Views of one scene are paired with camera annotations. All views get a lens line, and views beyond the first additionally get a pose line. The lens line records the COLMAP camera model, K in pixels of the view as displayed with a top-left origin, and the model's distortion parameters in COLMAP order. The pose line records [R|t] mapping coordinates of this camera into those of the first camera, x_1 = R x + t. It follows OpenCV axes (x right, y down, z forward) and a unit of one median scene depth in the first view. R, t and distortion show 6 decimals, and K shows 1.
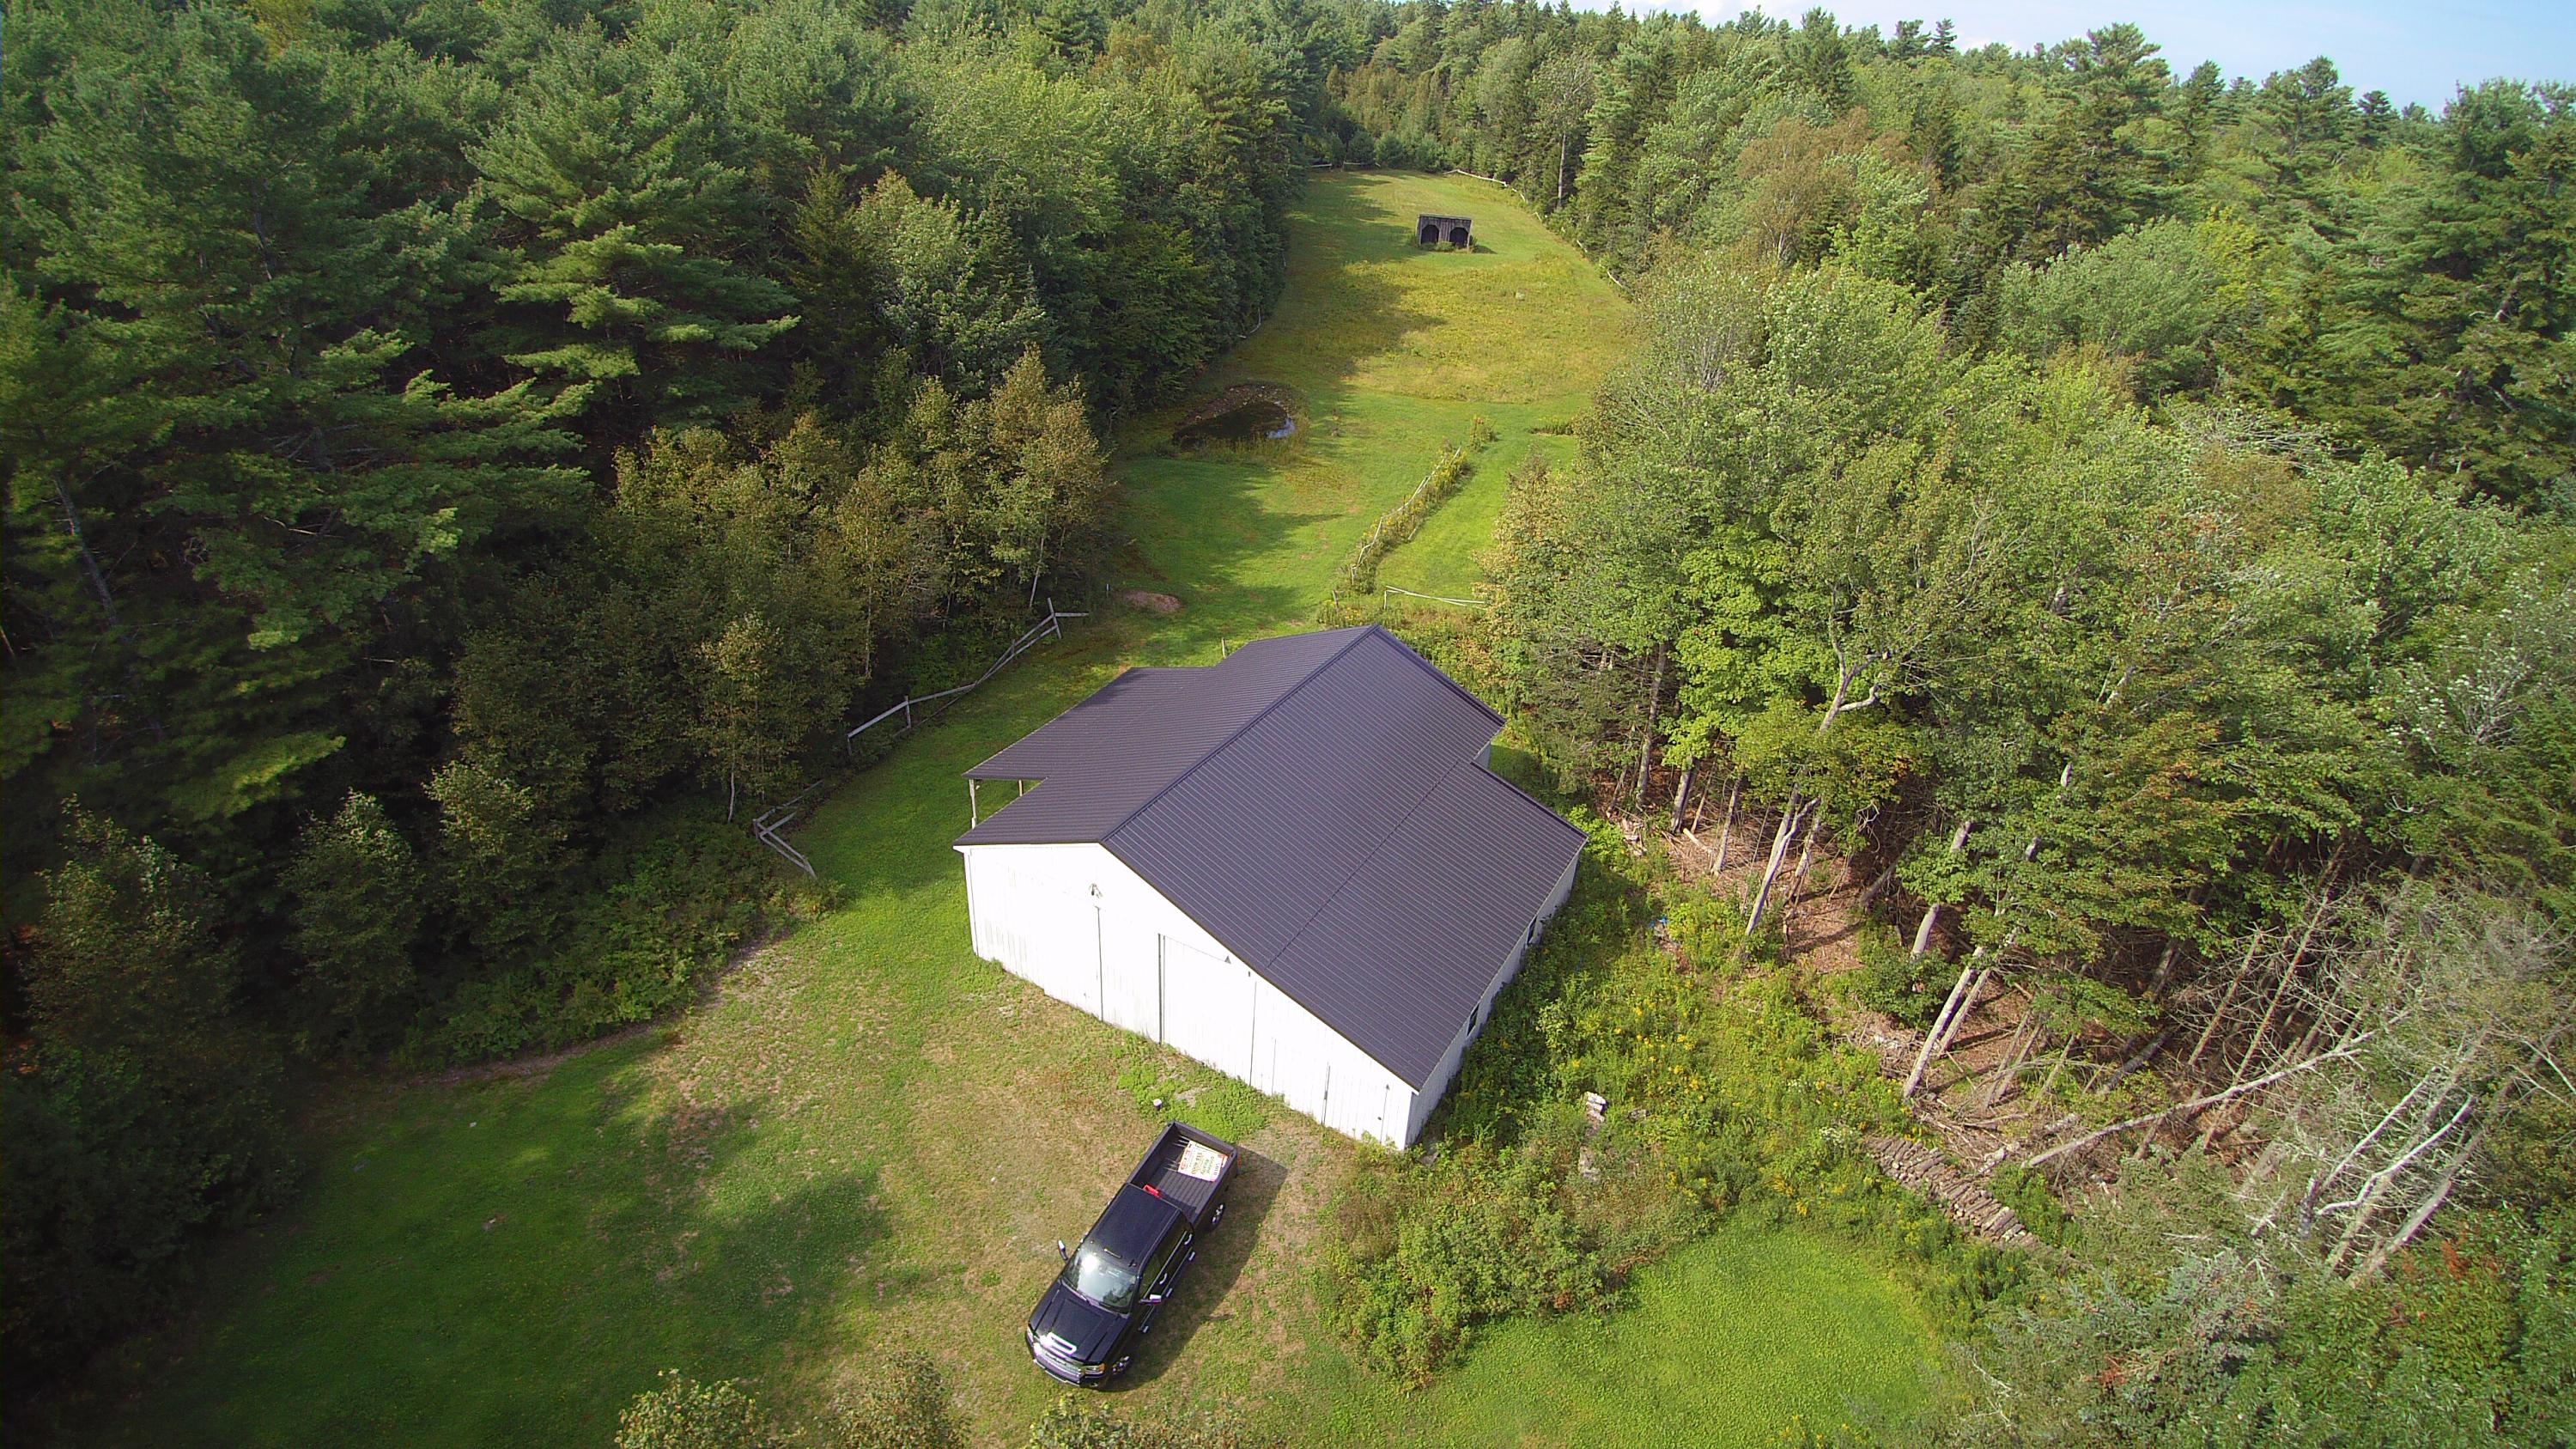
lens RADIAL K [[1227.1, 0, 1293.9], [0, 1227.1, 722.9], [0, 0, 1]] dist [-0.026143, -0.021384]
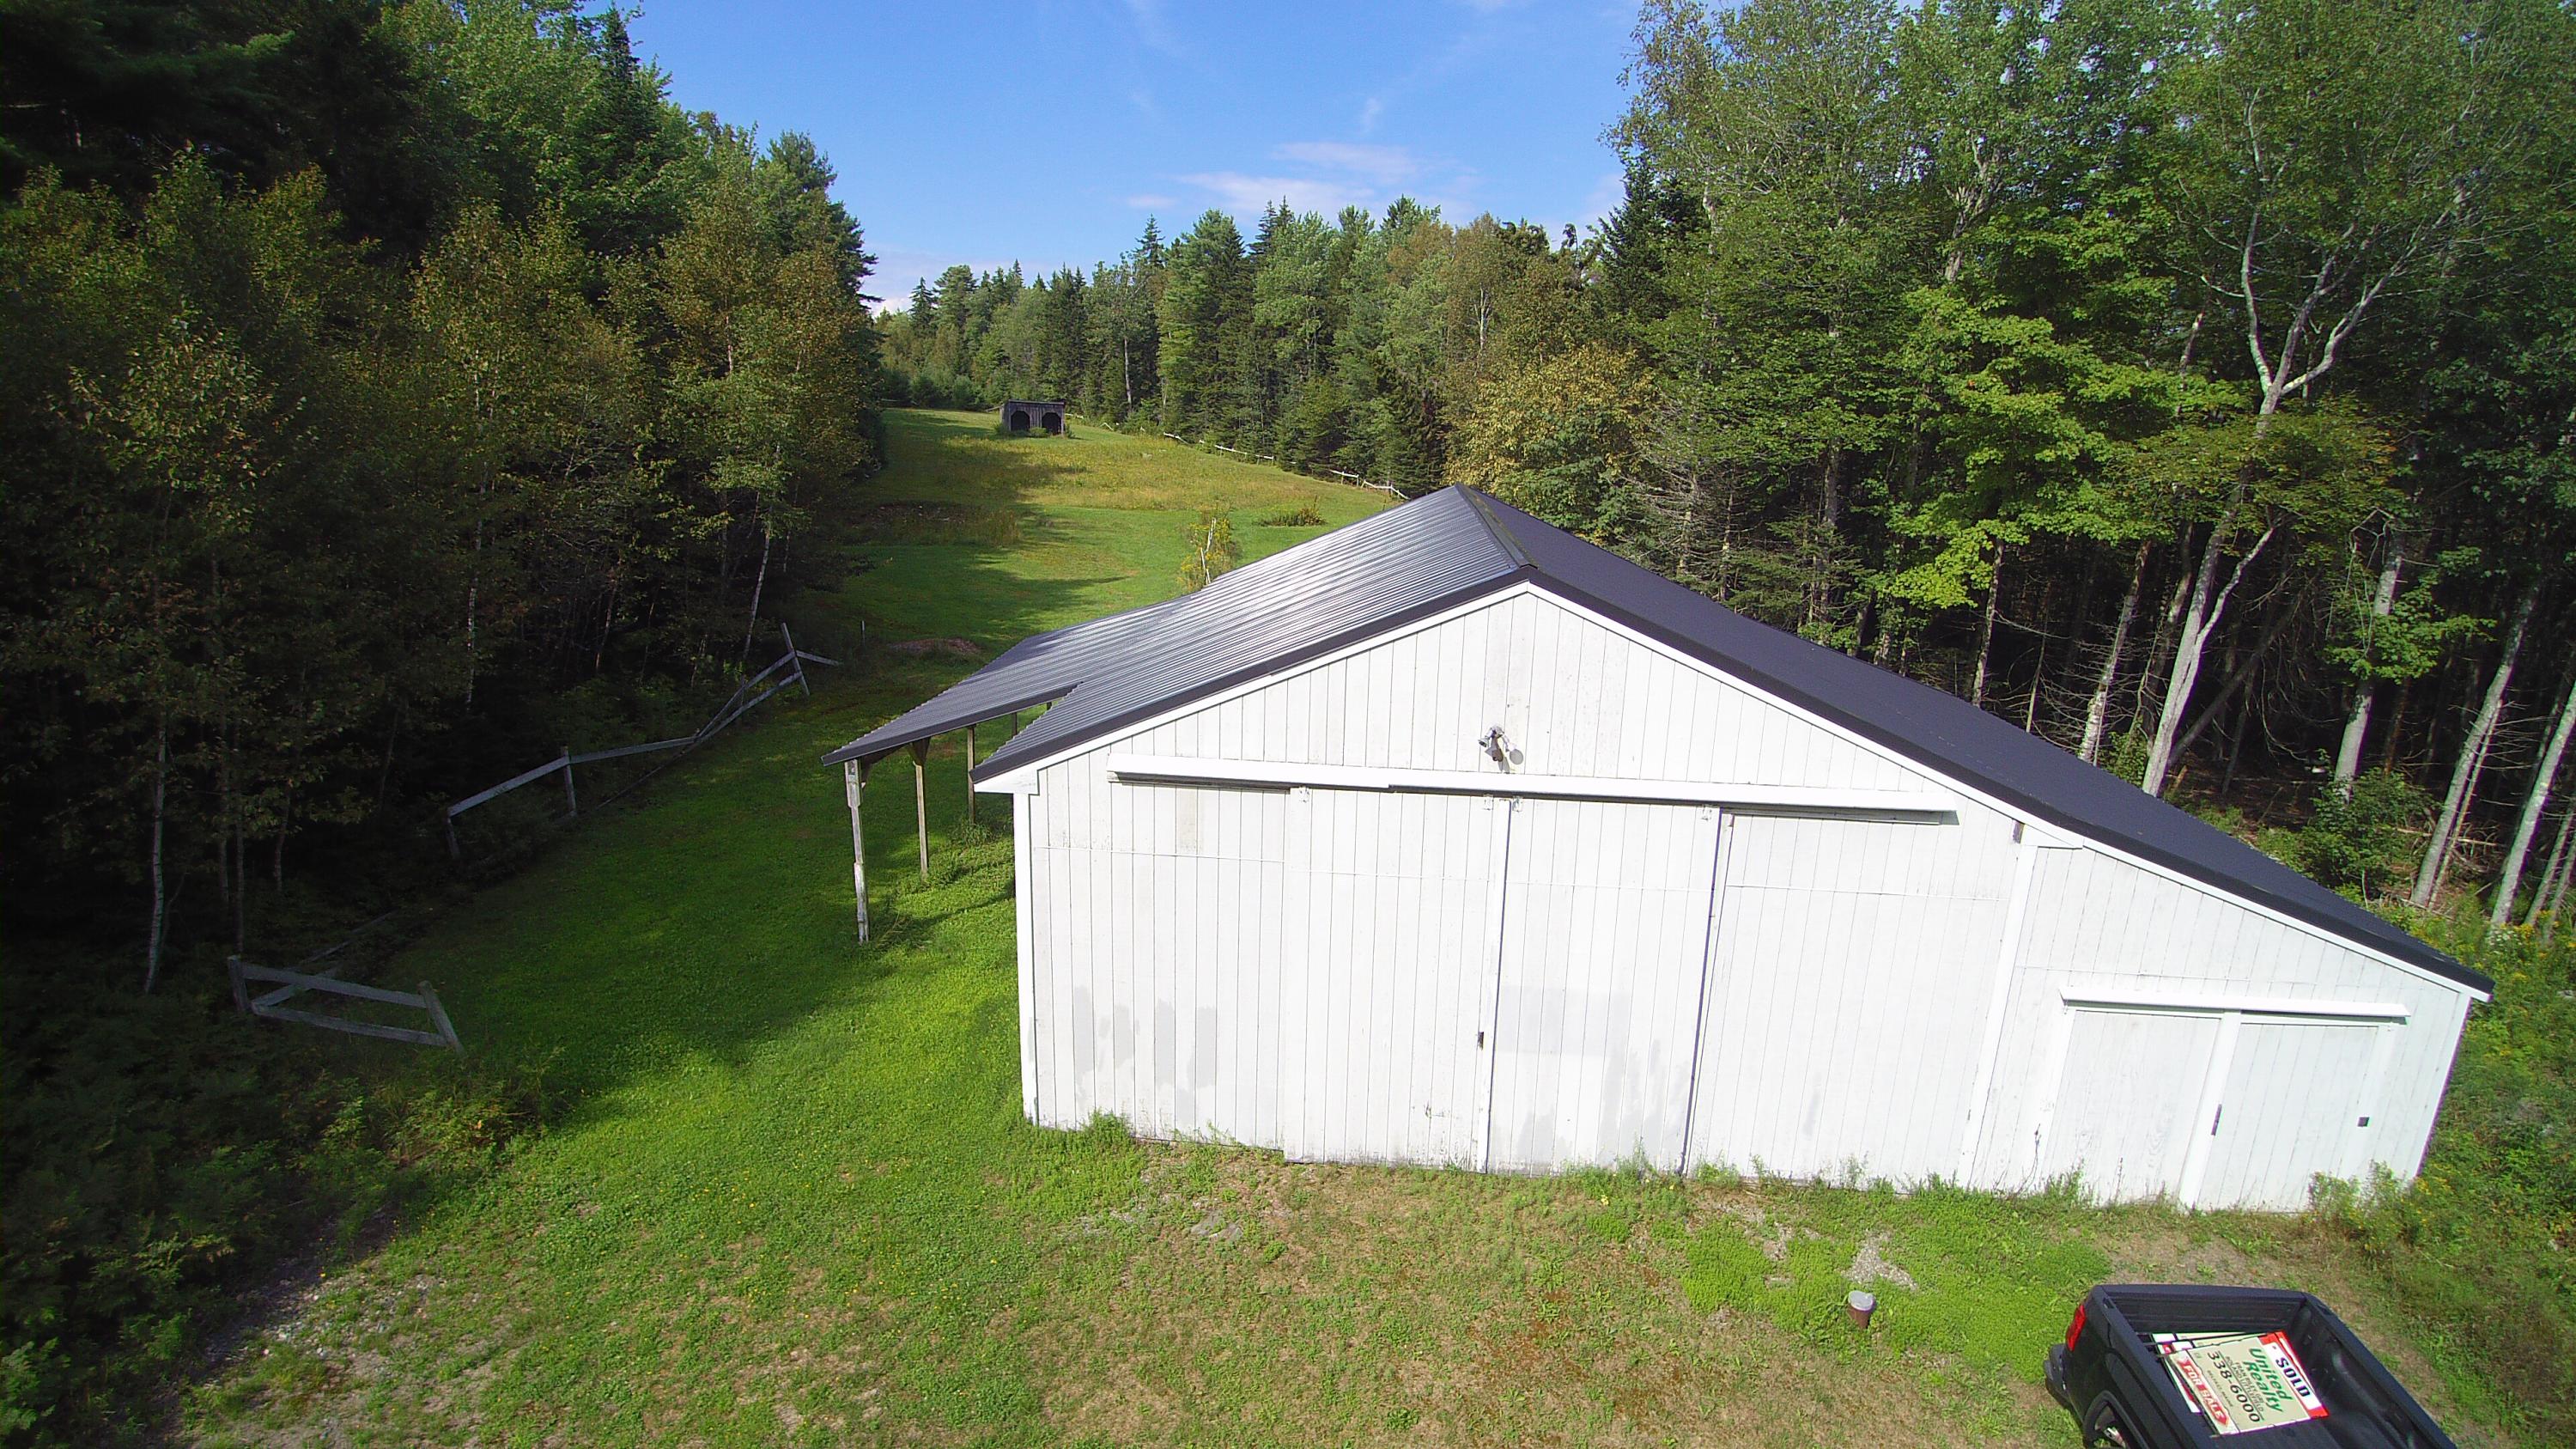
lens RADIAL K [[1227.1, 0, 1293.9], [0, 1227.1, 722.9], [0, 0, 1]] dist [-0.026143, -0.021384]
pose [[0.909575, -0.131098, 0.394317, -0.307845], [0.227803, 0.950943, -0.209316, 0.165750], [-0.347532, 0.280215, 0.894819, 0.607458]]
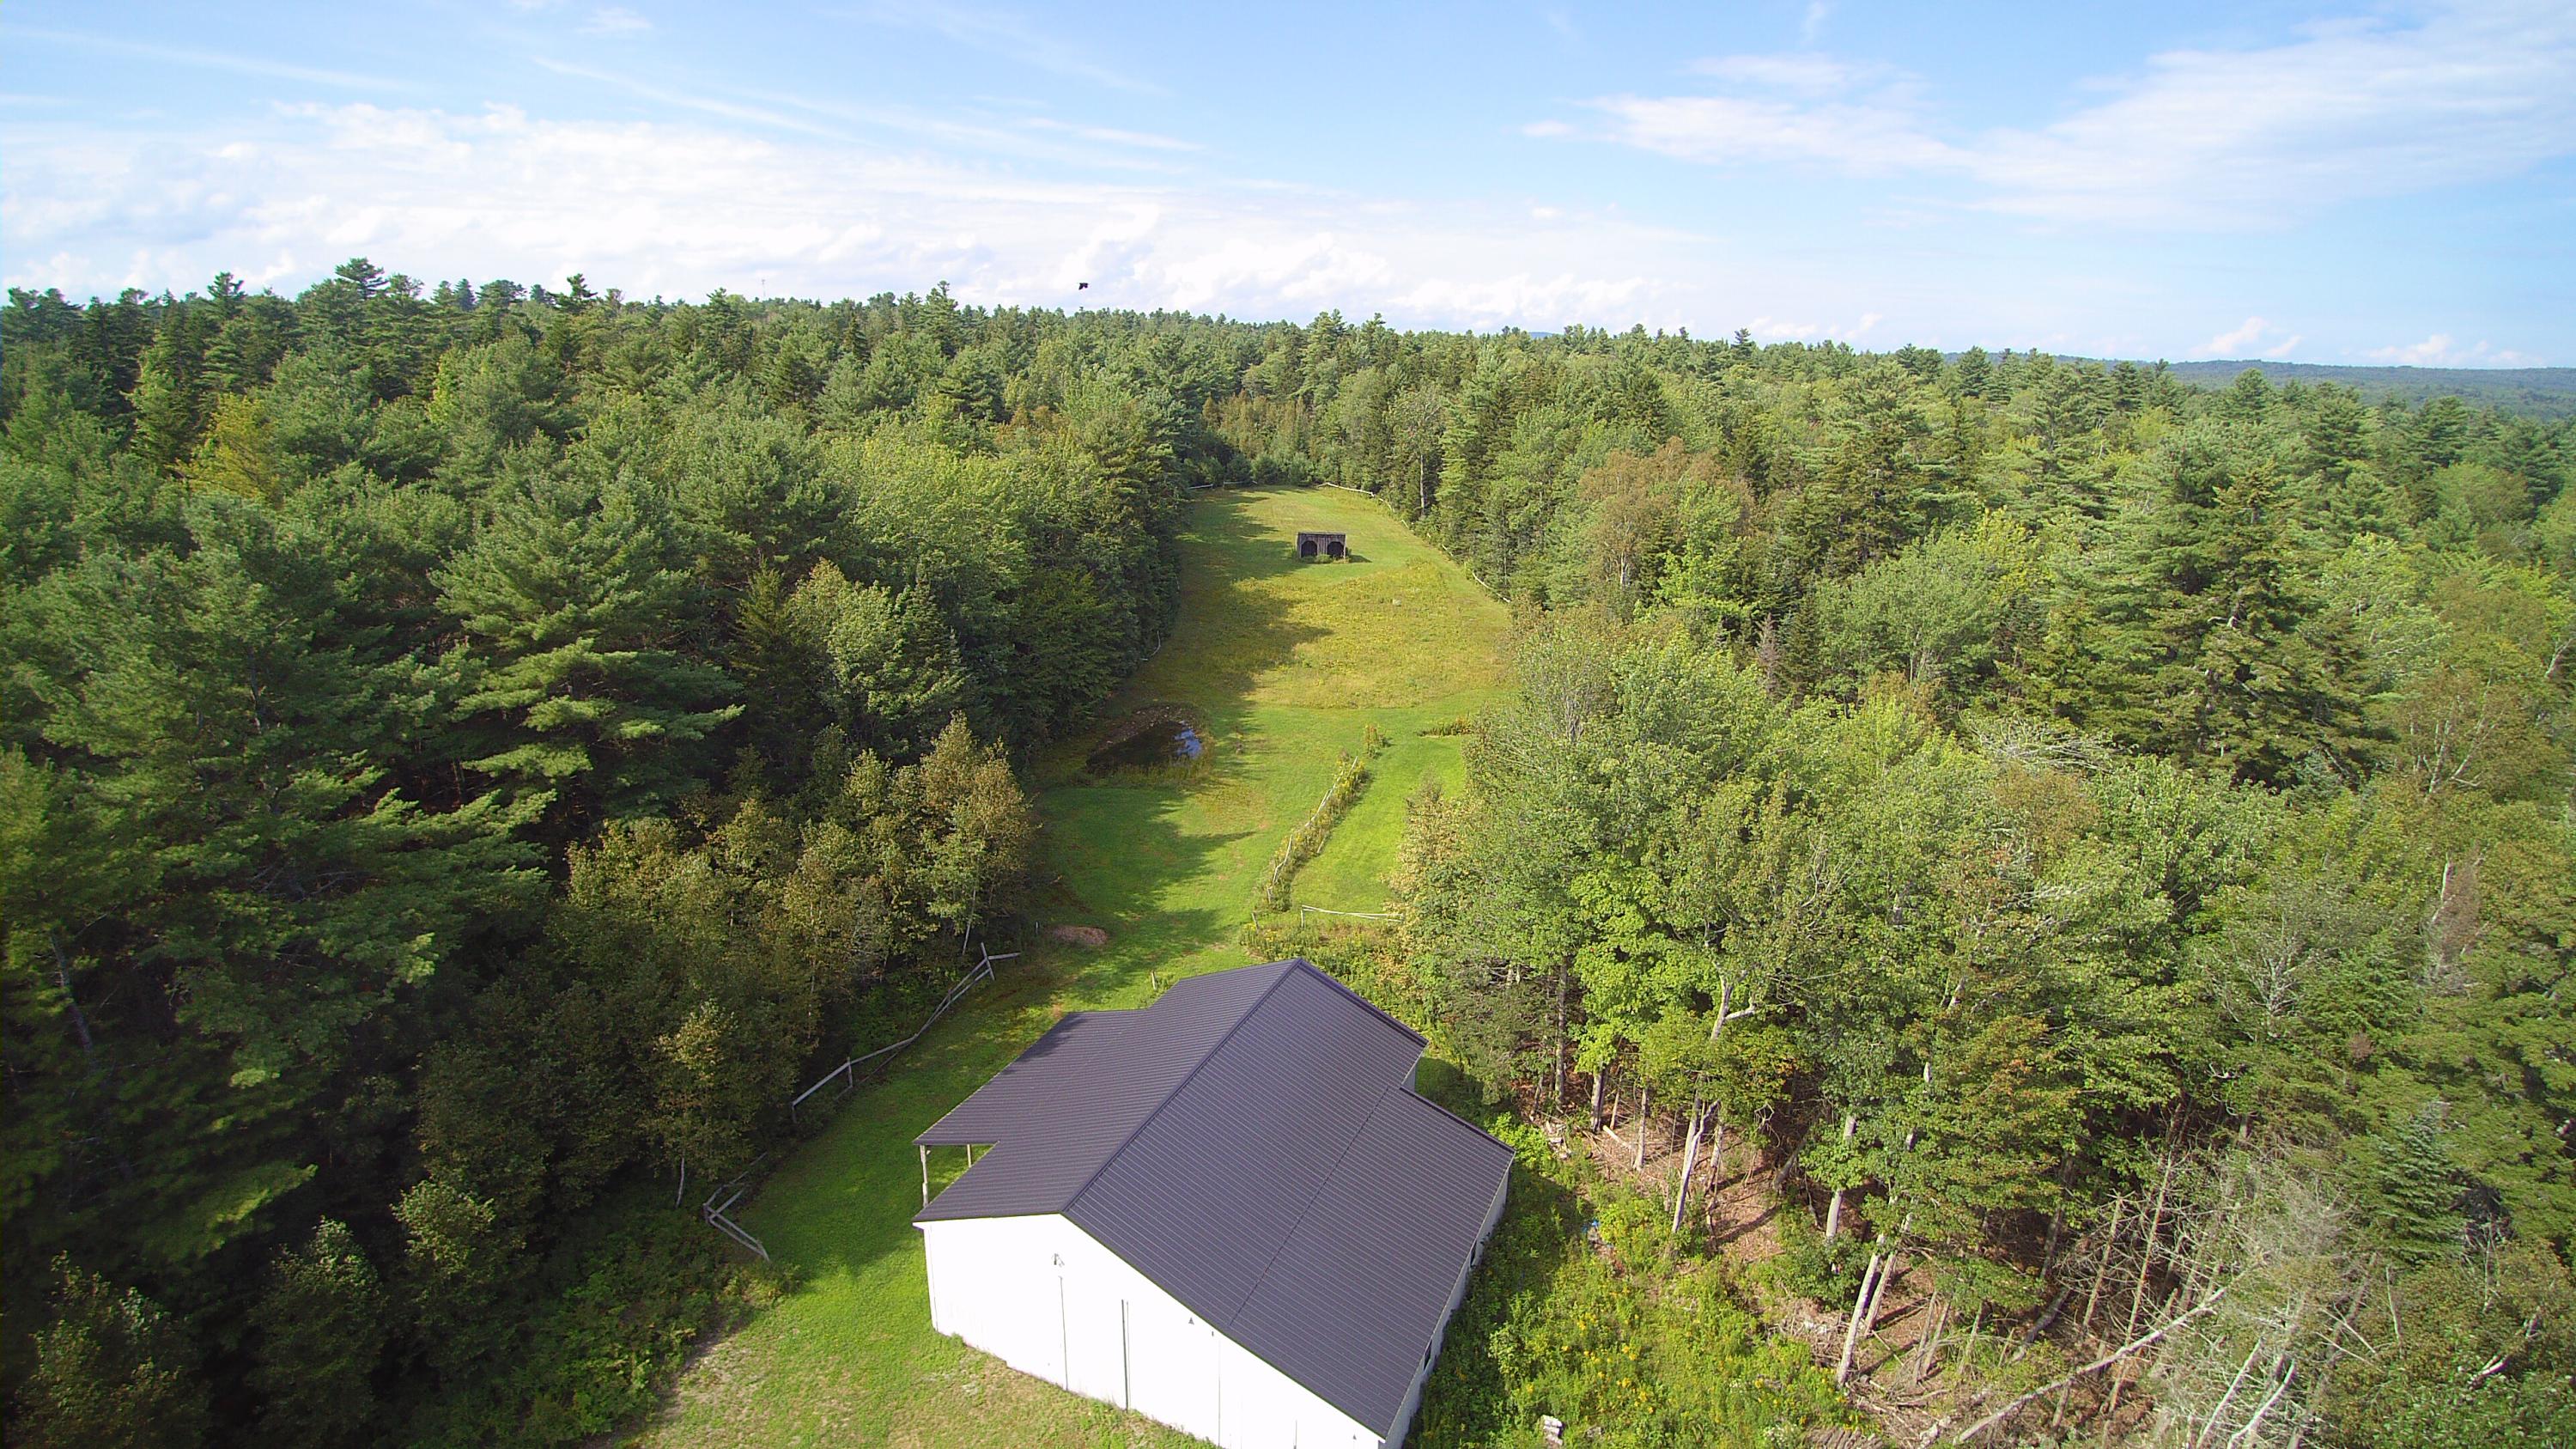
lens RADIAL K [[1220.9, 0, 1290.2], [0, 1220.9, 732.4], [0, 0, 1]] dist [-0.027118, -0.020507]
pose [[0.994571, -0.063814, 0.082193, -0.018343], [0.079524, 0.975555, -0.204860, -0.062490], [-0.067111, 0.210284, 0.975334, -0.093364]]
